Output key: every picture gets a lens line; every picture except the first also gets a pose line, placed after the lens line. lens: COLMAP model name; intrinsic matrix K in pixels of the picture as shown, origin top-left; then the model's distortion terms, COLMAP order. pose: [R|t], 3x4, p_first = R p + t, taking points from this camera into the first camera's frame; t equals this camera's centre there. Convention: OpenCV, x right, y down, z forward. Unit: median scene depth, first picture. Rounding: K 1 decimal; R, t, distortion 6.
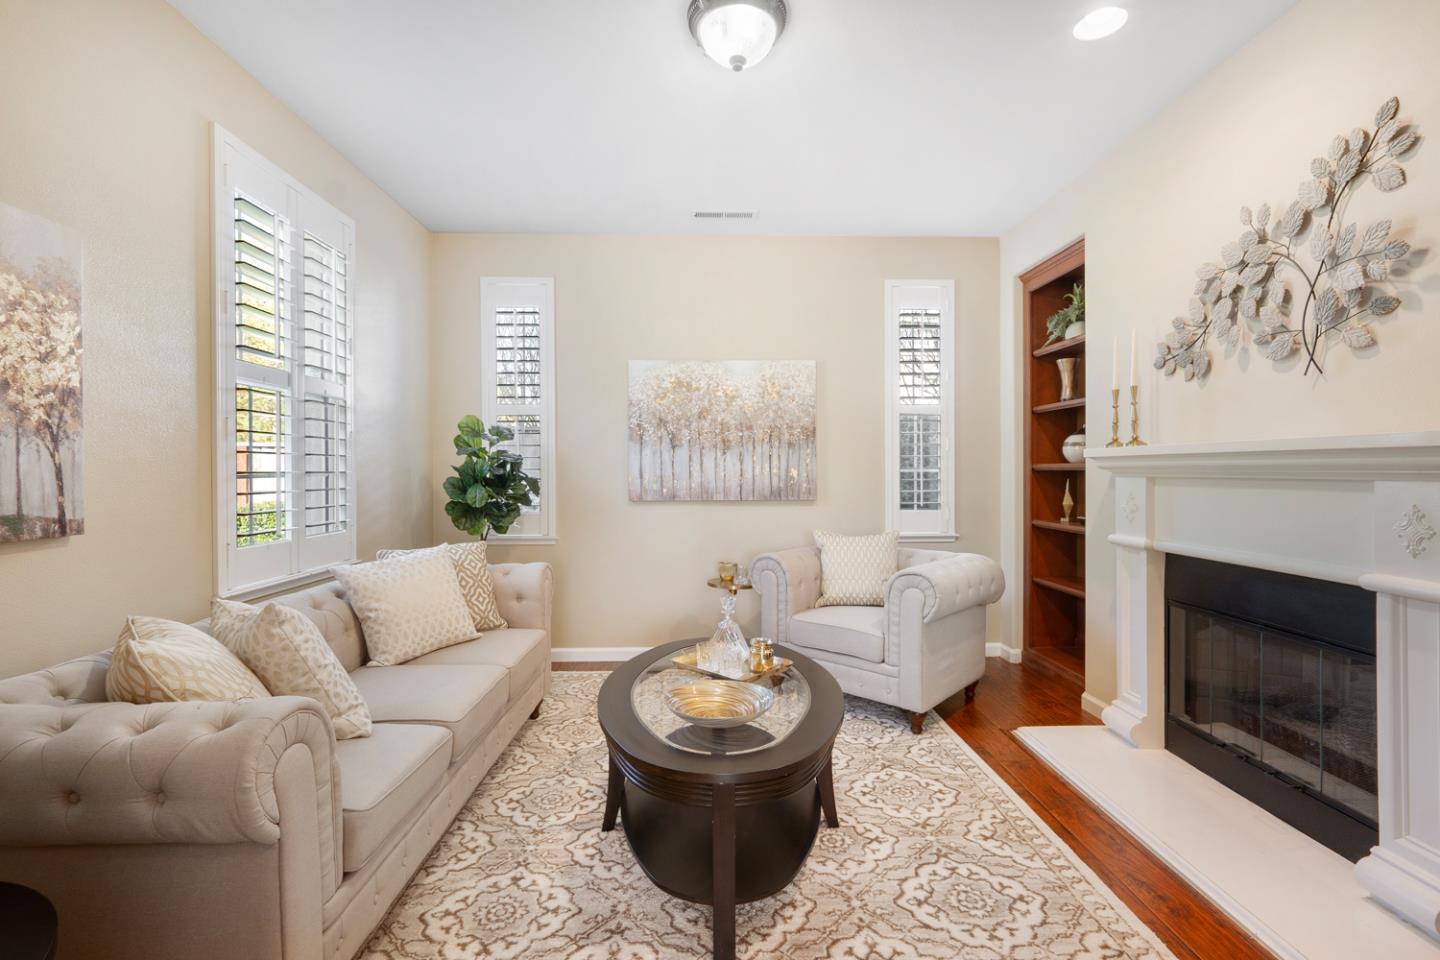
lens RADIAL K [[675.9, 0, 717.5], [0, 675.9, 475.7], [0, 0, 1]] dist [0.001878, -0.000007]
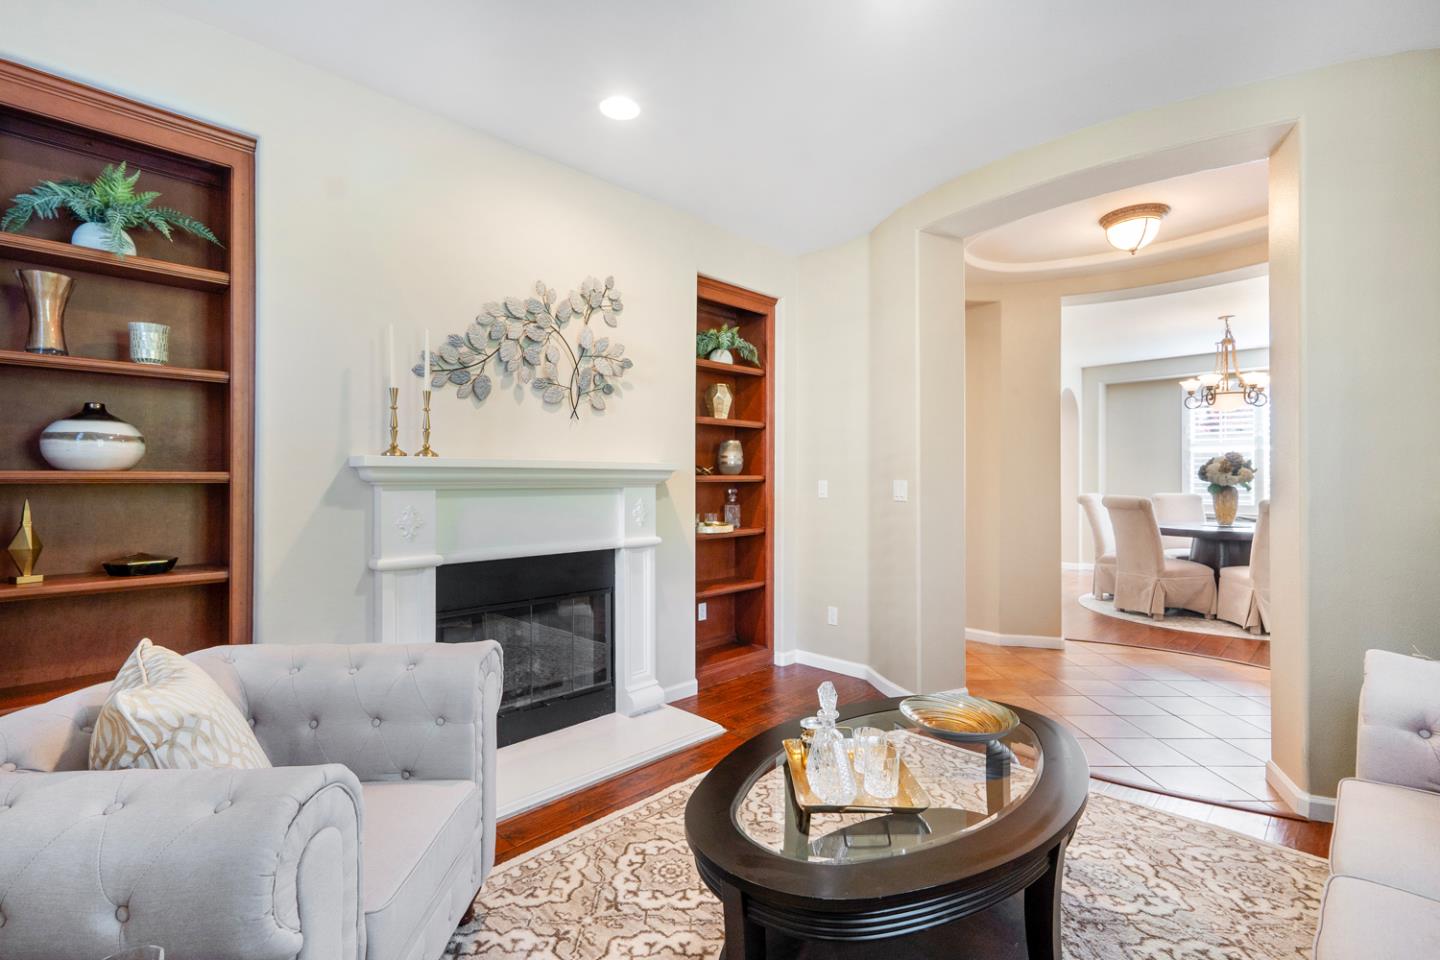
lens RADIAL K [[675.9, 0, 716.4], [0, 675.9, 475.8], [0, 0, 1]] dist [0.001878, -0.000007]
pose [[-0.708012, 0.005126, 0.706182, -0.333174], [0.007070, 0.999975, -0.000170, -0.014902], [-0.706165, 0.004873, -0.708031, 1.452891]]
